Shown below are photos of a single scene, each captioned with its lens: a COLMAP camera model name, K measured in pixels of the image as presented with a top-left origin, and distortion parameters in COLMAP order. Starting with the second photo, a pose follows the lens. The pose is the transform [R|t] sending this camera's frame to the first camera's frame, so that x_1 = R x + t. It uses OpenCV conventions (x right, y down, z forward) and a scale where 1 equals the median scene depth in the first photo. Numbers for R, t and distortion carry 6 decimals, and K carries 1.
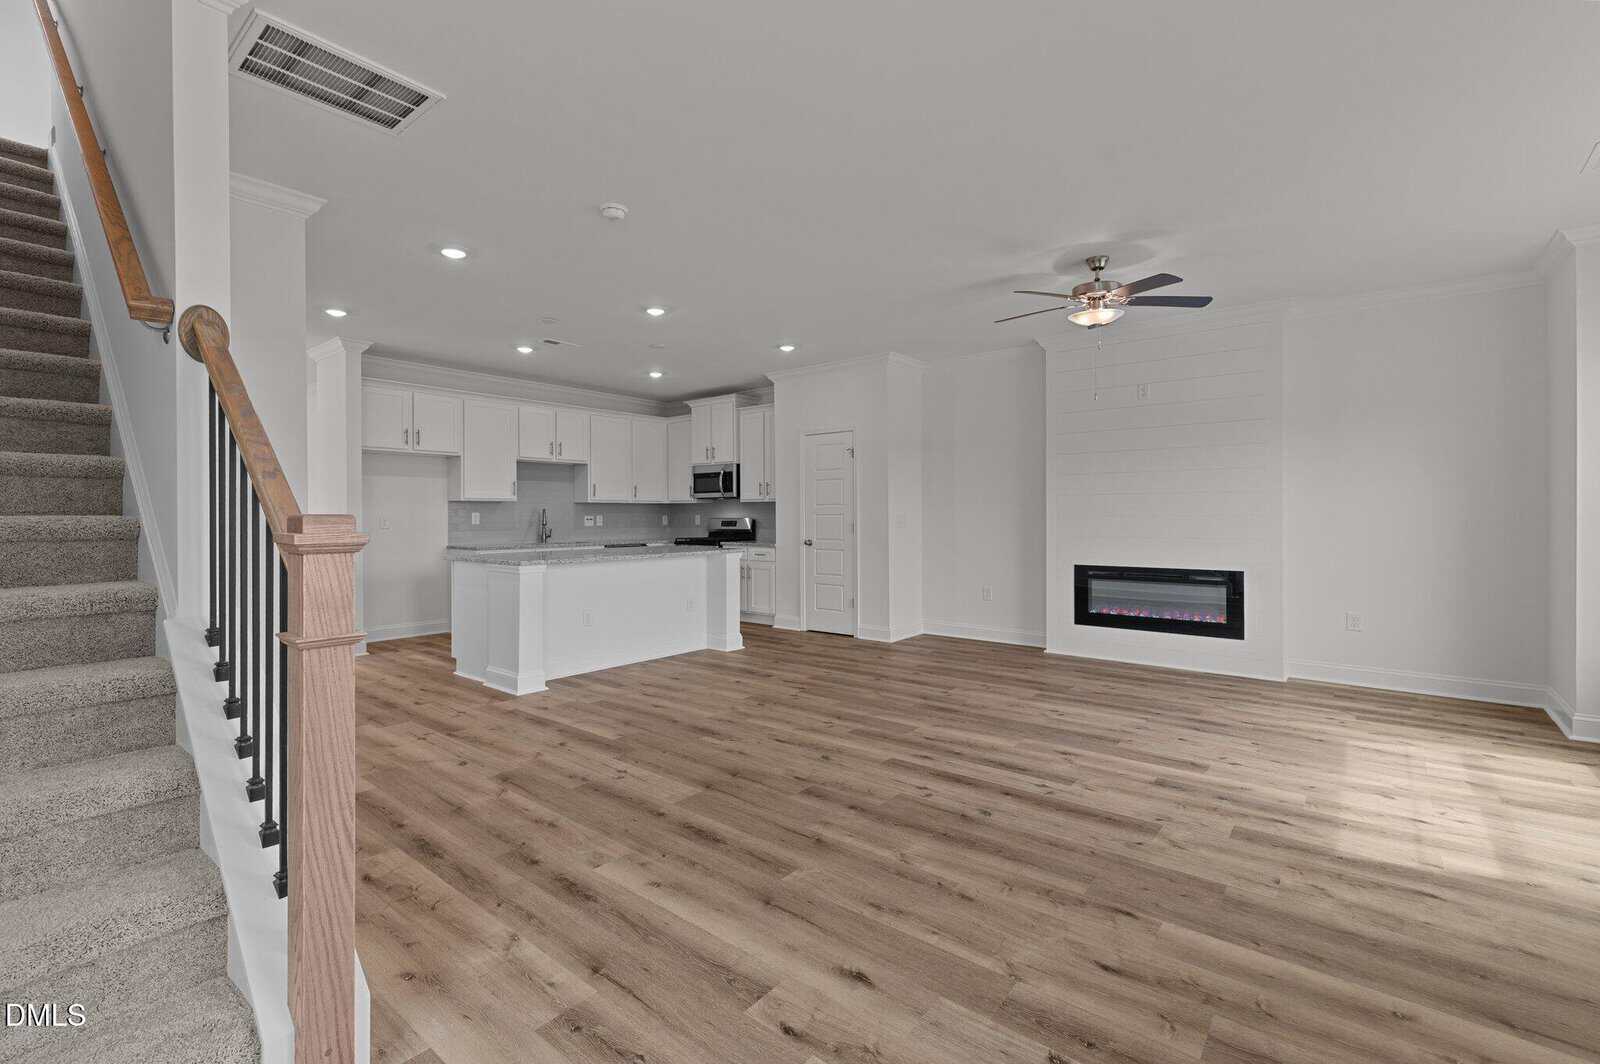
lens RADIAL K [[714.5, 0, 784.3], [0, 714.5, 513.7], [0, 0, 1]] dist [0.002290, 0.000148]
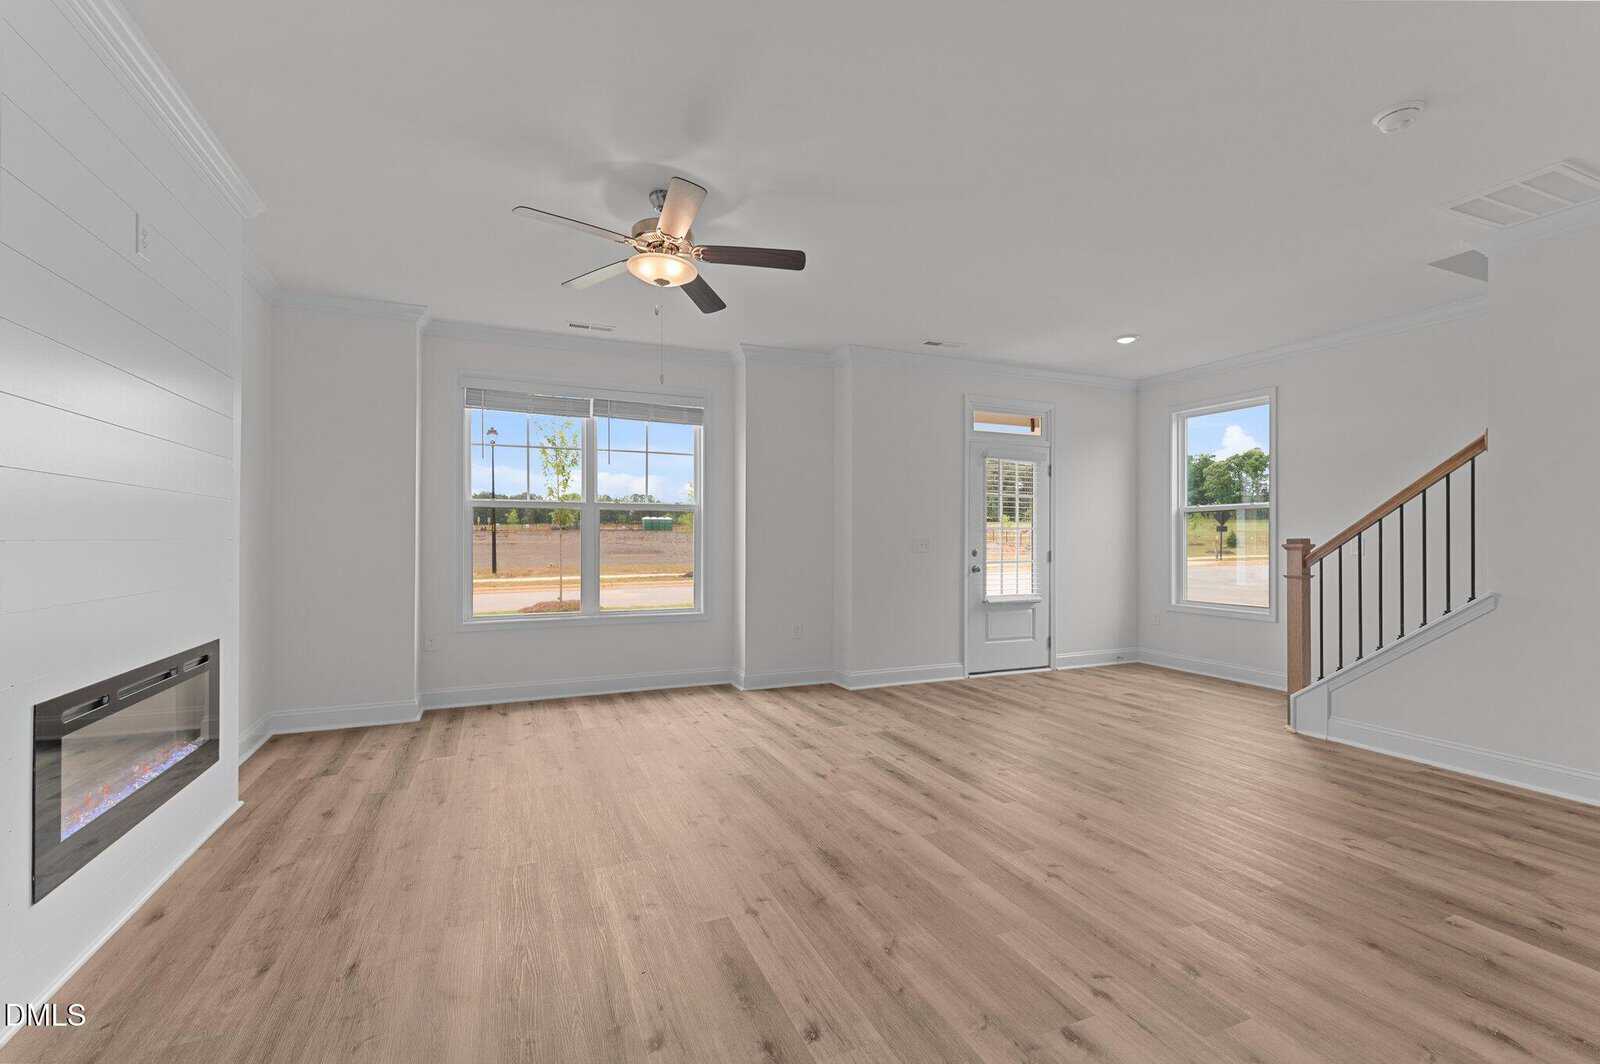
lens RADIAL K [[675.3, 0, 800.0], [0, 675.3, 532.0], [0, 0, 1]] dist [-0.001317, -0.000038]
pose [[-0.892098, 0.005515, 0.451808, -0.005375], [0.000323, 0.999933, -0.011567, 0.002550], [-0.451842, -0.010173, -0.892040, 1.071803]]
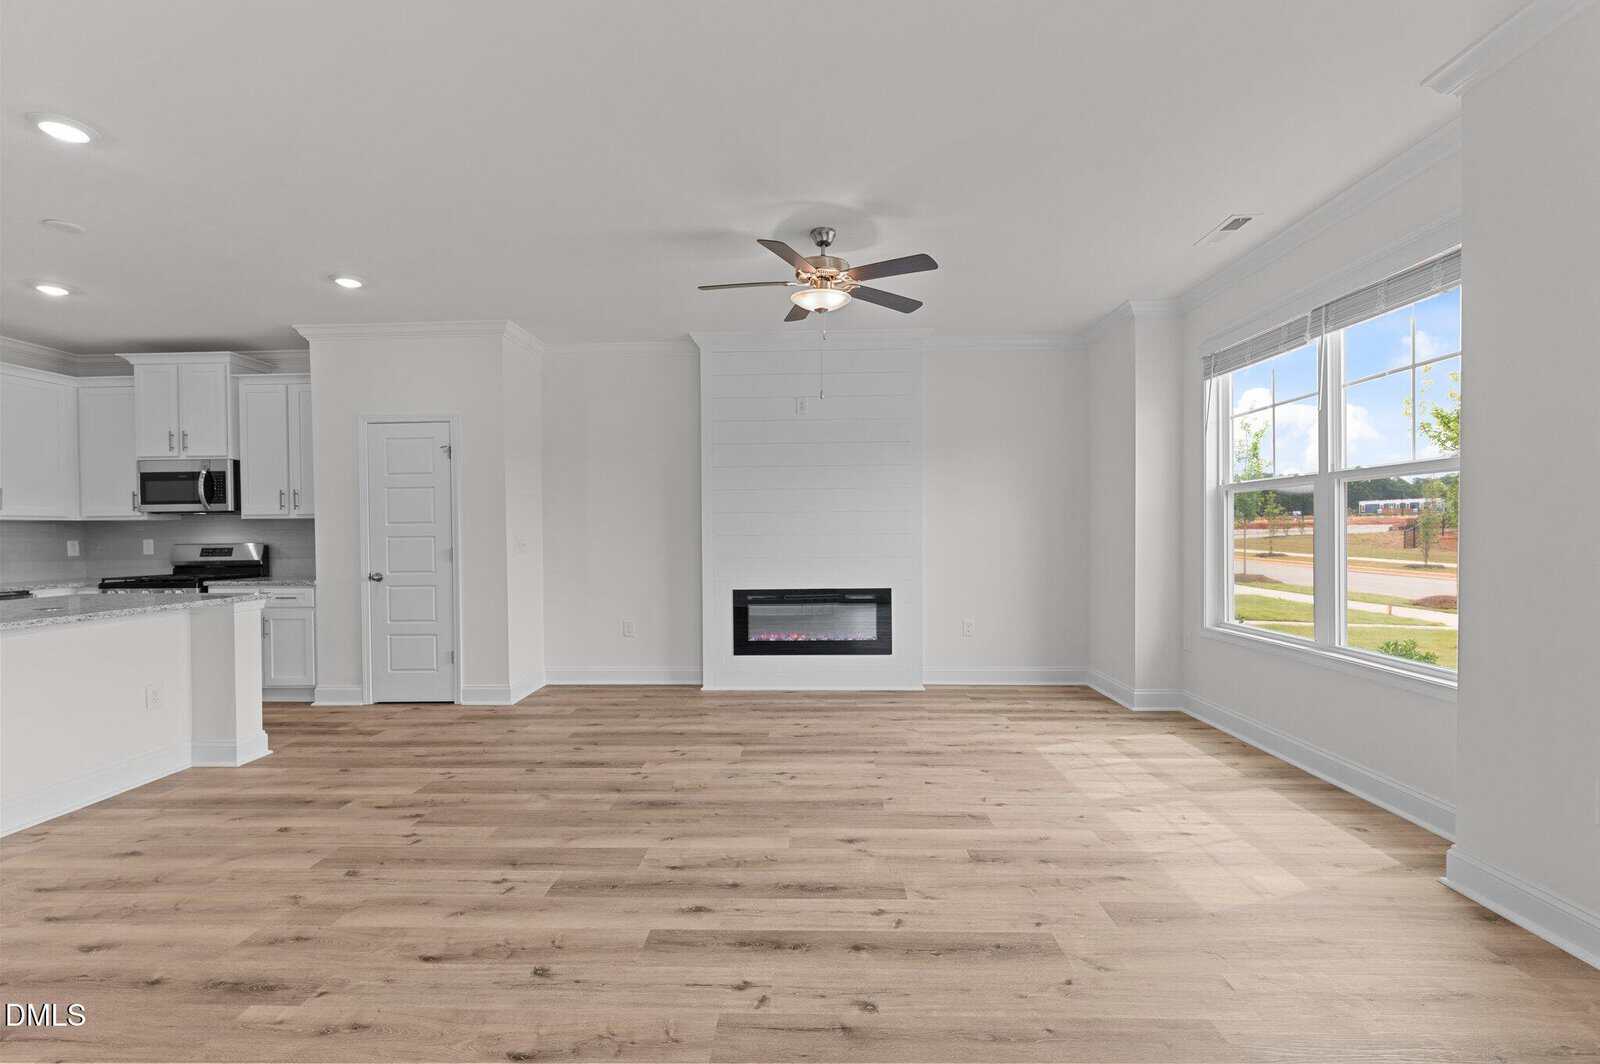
lens RADIAL K [[685.0, 0, 794.0], [0, 685.0, 538.8], [0, 0, 1]] dist [0.001271, 0.000248]
pose [[0.790289, -0.010593, 0.612643, -0.062425], [0.007030, 0.999941, 0.008221, 0.000274], [-0.612694, -0.002190, 0.790317, 0.259533]]
